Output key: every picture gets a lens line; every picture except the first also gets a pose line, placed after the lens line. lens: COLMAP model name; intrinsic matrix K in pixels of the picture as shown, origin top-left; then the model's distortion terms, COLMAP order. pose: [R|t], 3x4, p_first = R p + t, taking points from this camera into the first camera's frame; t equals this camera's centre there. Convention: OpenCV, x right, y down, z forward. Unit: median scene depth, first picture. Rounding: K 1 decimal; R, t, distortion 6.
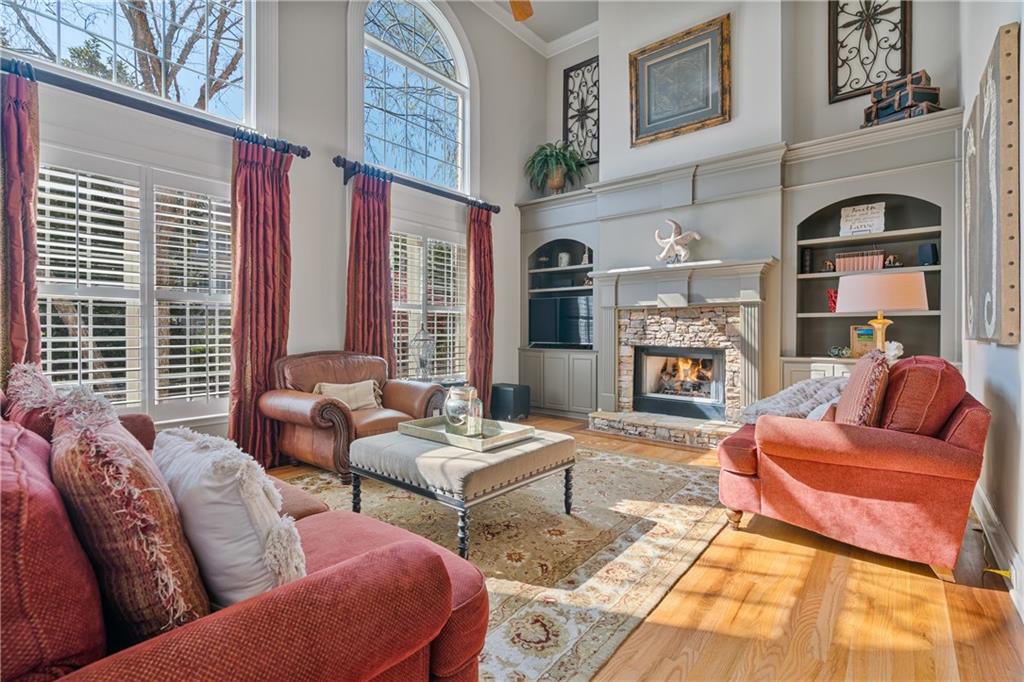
lens RADIAL K [[467.5, 0, 520.5], [0, 467.5, 331.4], [0, 0, 1]] dist [-0.014465, 0.006412]
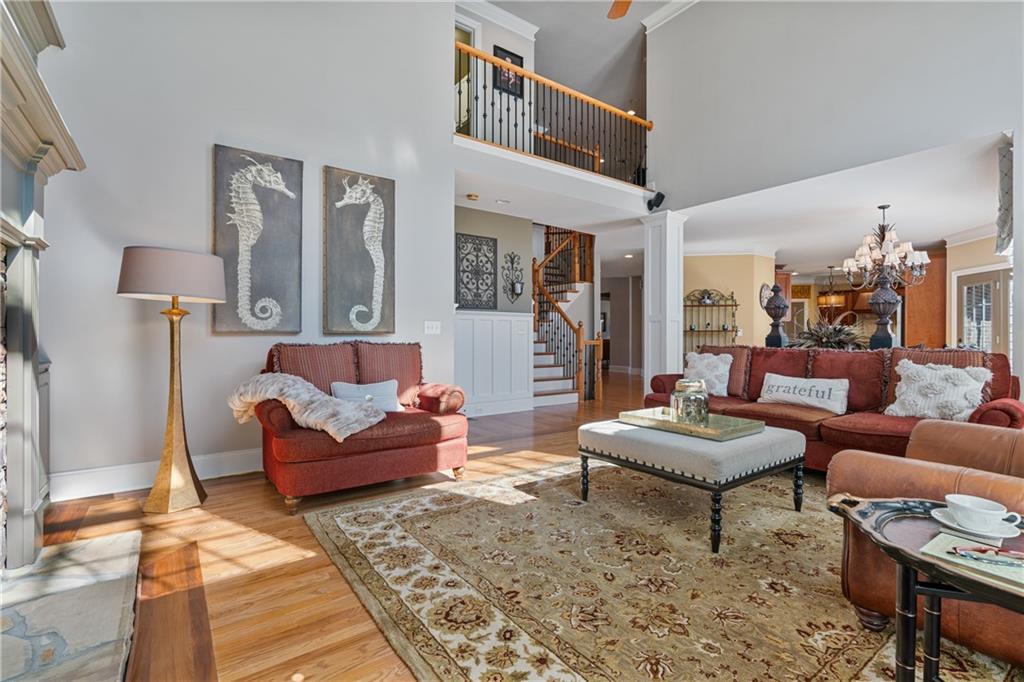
lens RADIAL K [[467.5, 0, 513.2], [0, 467.5, 337.3], [0, 0, 1]] dist [-0.014465, 0.006412]
pose [[-0.964331, -0.004238, 0.264666, -0.011038], [-0.003400, 0.999988, 0.003625, 0.014378], [-0.264678, 0.002596, -0.964333, 1.235447]]
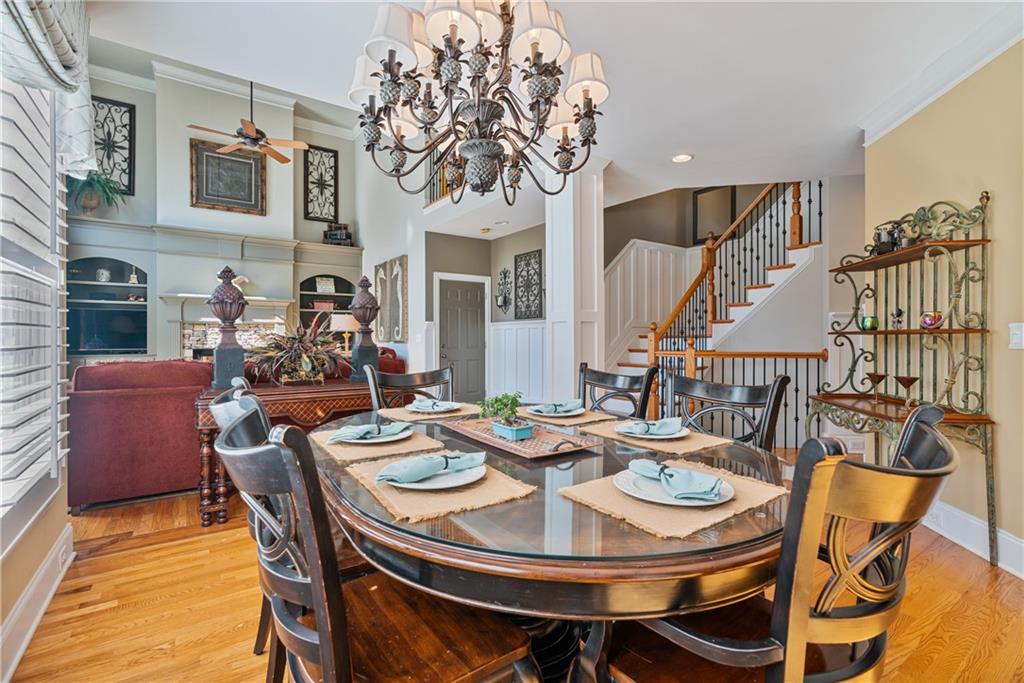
lens RADIAL K [[467.5, 0, 509.5], [0, 467.5, 342.8], [0, 0, 1]] dist [-0.014465, 0.006412]
pose [[0.273450, -0.005789, 0.961869, -0.974372], [0.001625, 0.999983, 0.005556, 0.006421], [-0.961885, 0.000044, 0.273455, -0.340696]]
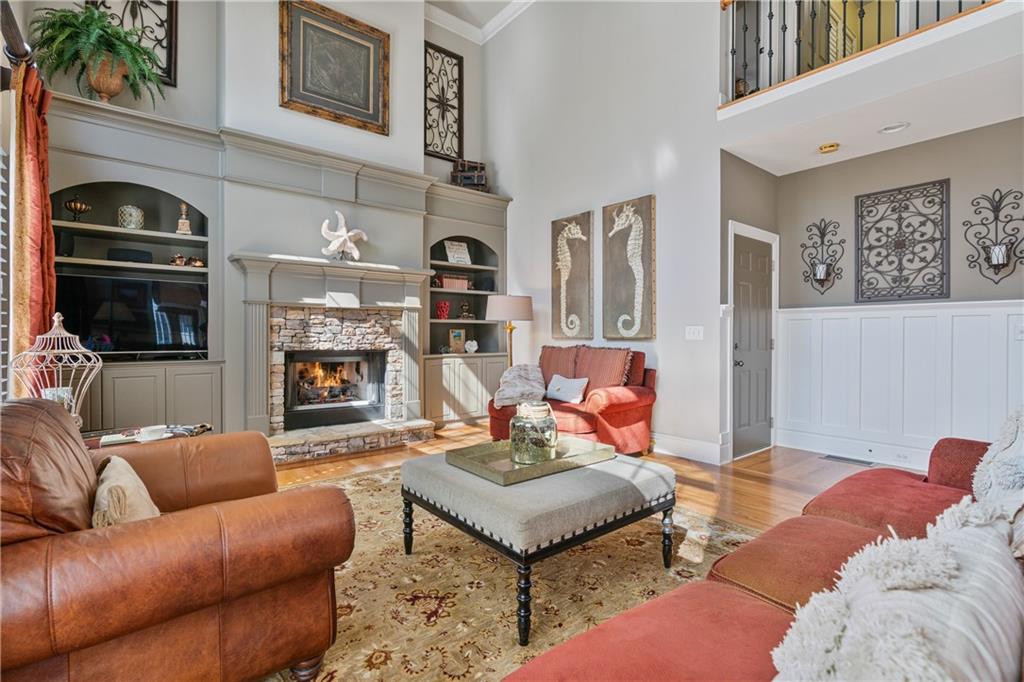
lens RADIAL K [[467.5, 0, 507.0], [0, 467.5, 338.2], [0, 0, 1]] dist [-0.014465, 0.006412]
pose [[0.215555, -0.007804, 0.976461, -0.544562], [-0.000151, 0.999968, 0.008025, 0.001658], [-0.976492, -0.001877, 0.215547, 0.514591]]
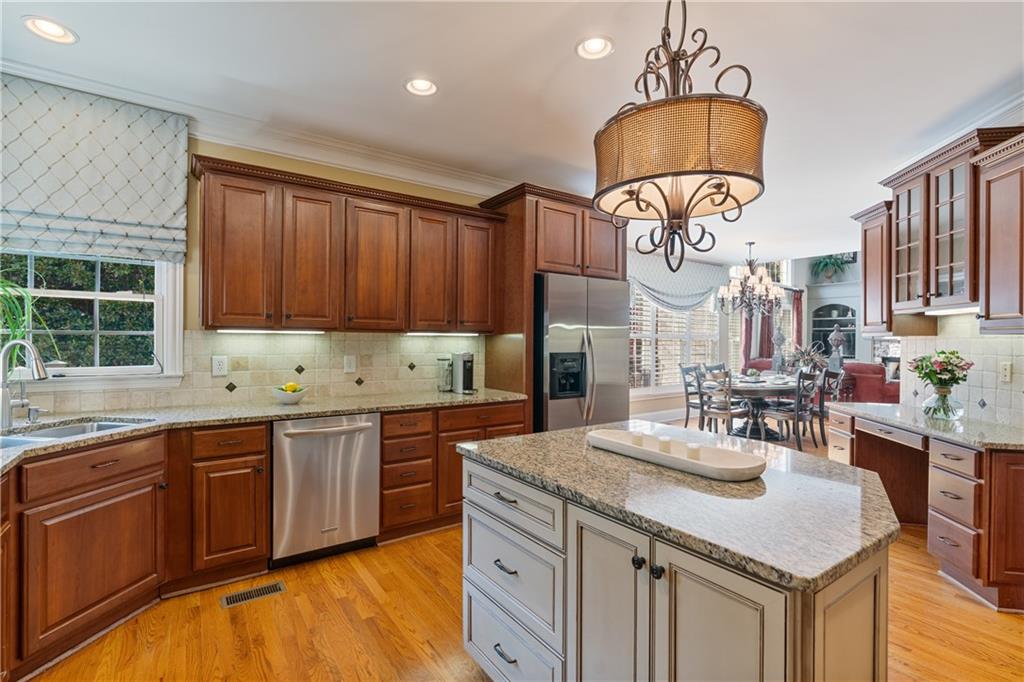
lens RADIAL K [[467.5, 0, 512.3], [0, 467.5, 345.0], [0, 0, 1]] dist [-0.014465, 0.006412]
pose [[0.963551, 0.007725, -0.267415, -0.955015], [-0.006481, 0.999964, 0.005536, -0.029316], [0.267448, -0.003601, 0.963566, -1.748316]]
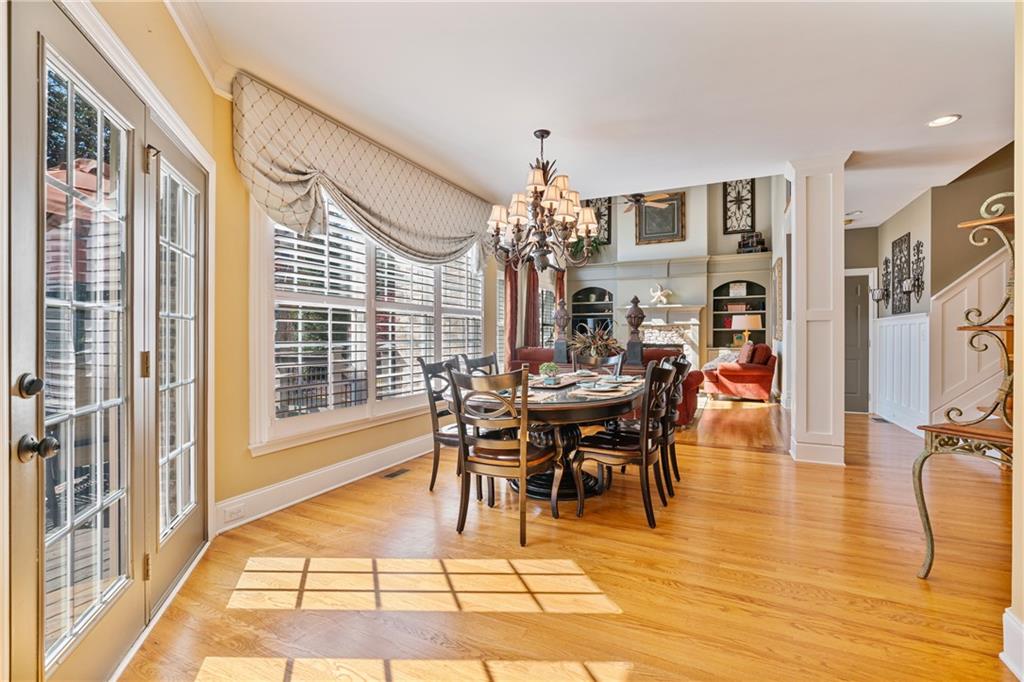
lens RADIAL K [[467.5, 0, 518.5], [0, 467.5, 337.4], [0, 0, 1]] dist [-0.014465, 0.006412]
pose [[0.969023, -0.000590, 0.246971, -0.872033], [0.000791, 0.999999, -0.000713, 0.004590], [-0.246970, 0.000886, 0.969023, -0.958530]]
